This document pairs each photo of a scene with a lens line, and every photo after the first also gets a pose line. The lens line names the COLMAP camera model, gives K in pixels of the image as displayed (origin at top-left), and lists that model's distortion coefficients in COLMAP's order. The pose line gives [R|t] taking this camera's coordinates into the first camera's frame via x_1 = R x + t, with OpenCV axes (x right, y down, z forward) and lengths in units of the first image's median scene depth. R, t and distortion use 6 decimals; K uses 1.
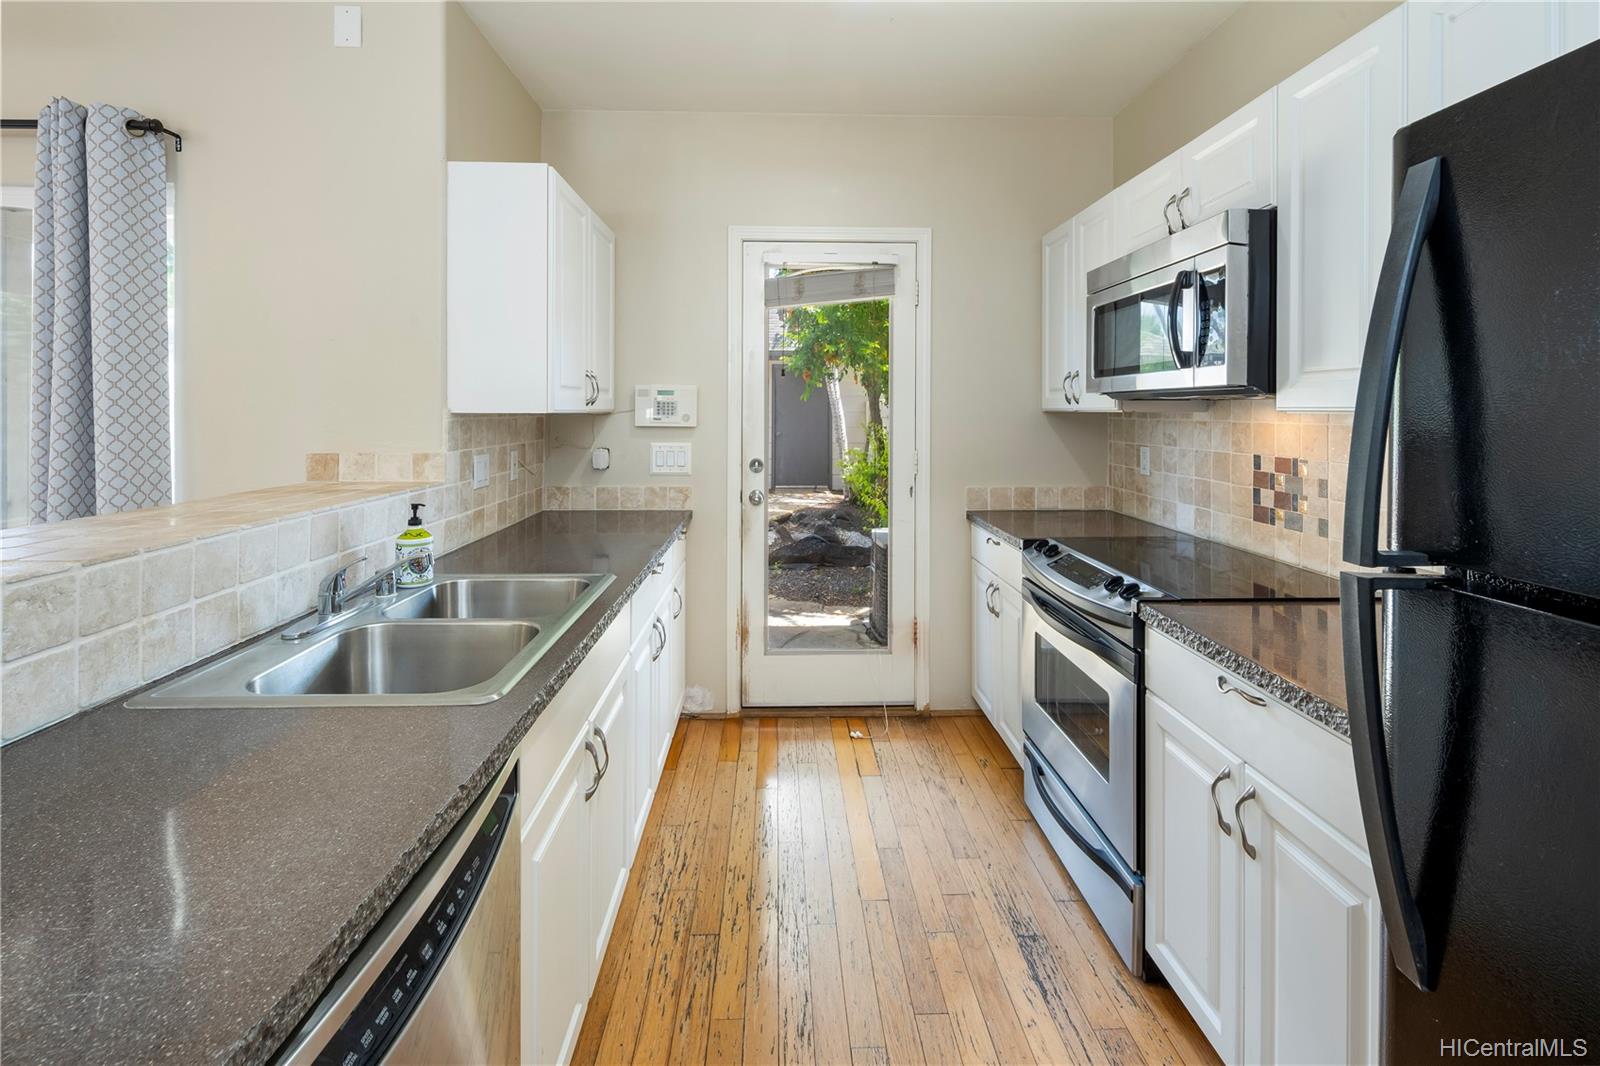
lens RADIAL K [[714.7, 0, 796.6], [0, 714.7, 416.5], [0, 0, 1]] dist [0.009575, -0.006816]
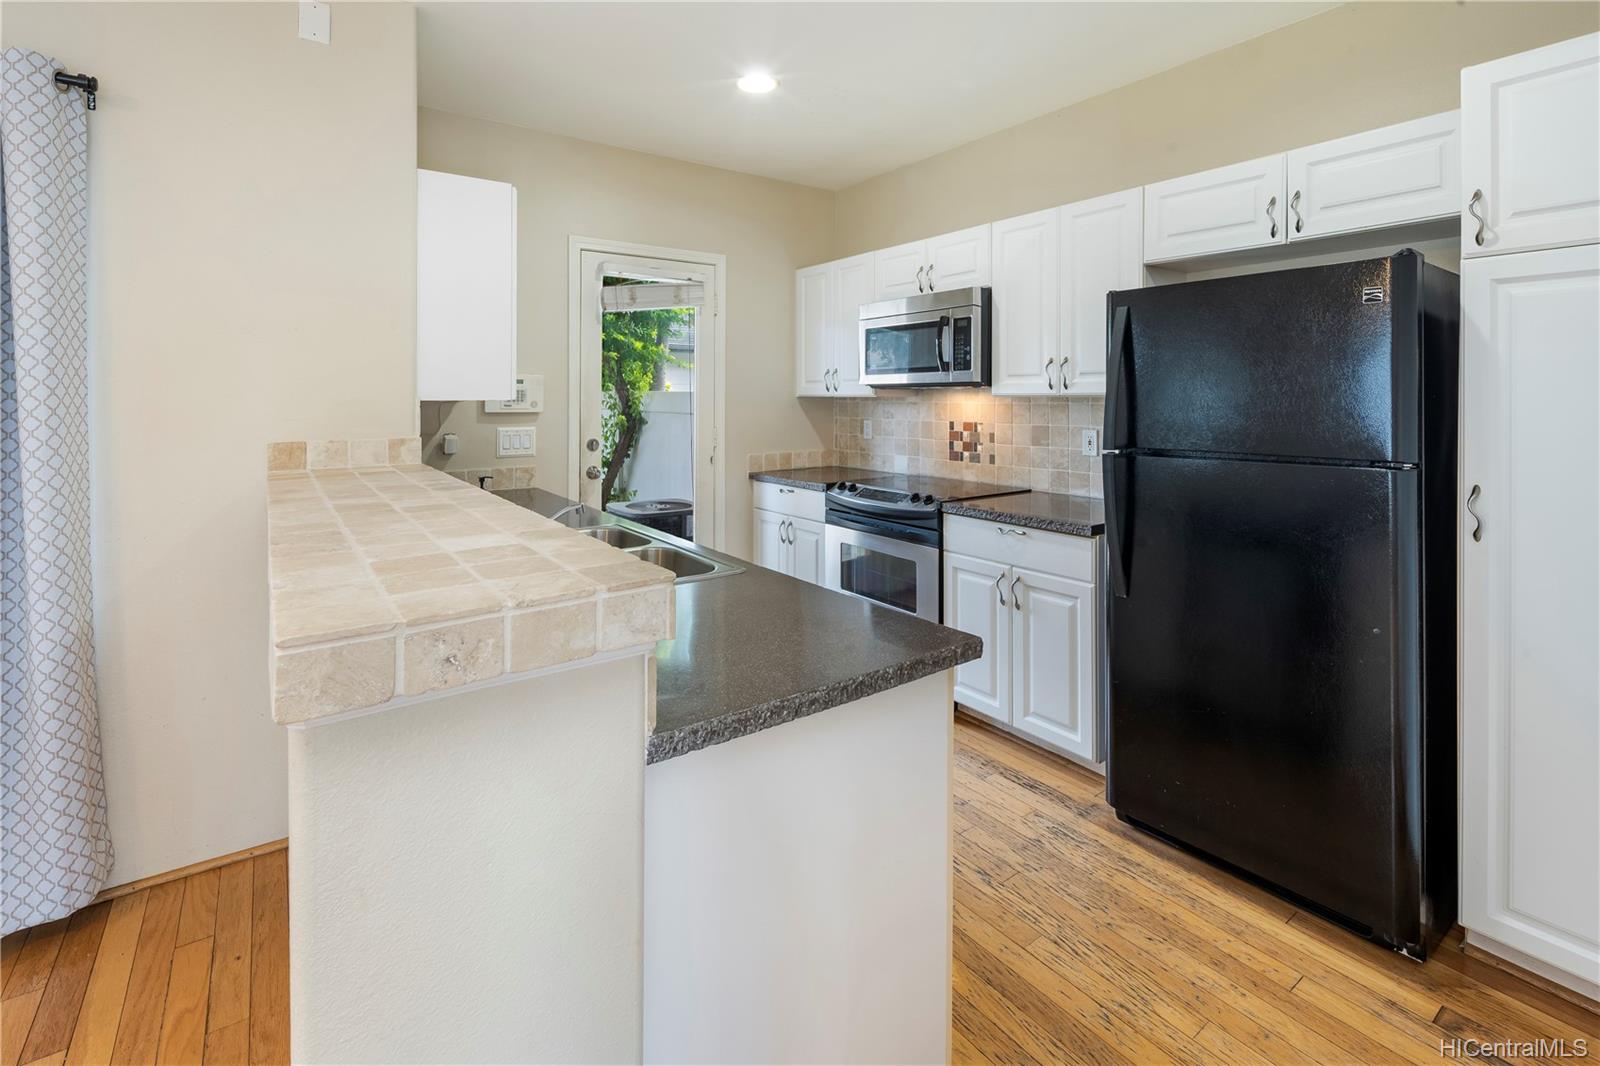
lens RADIAL K [[729.3, 0, 805.7], [0, 729.3, 400.9], [0, 0, 1]] dist [0.001487, 0.000272]
pose [[0.827434, -0.008696, 0.561496, -0.626093], [0.010149, 0.999948, 0.000532, 0.000603], [-0.561472, 0.005259, 0.827479, -0.241948]]
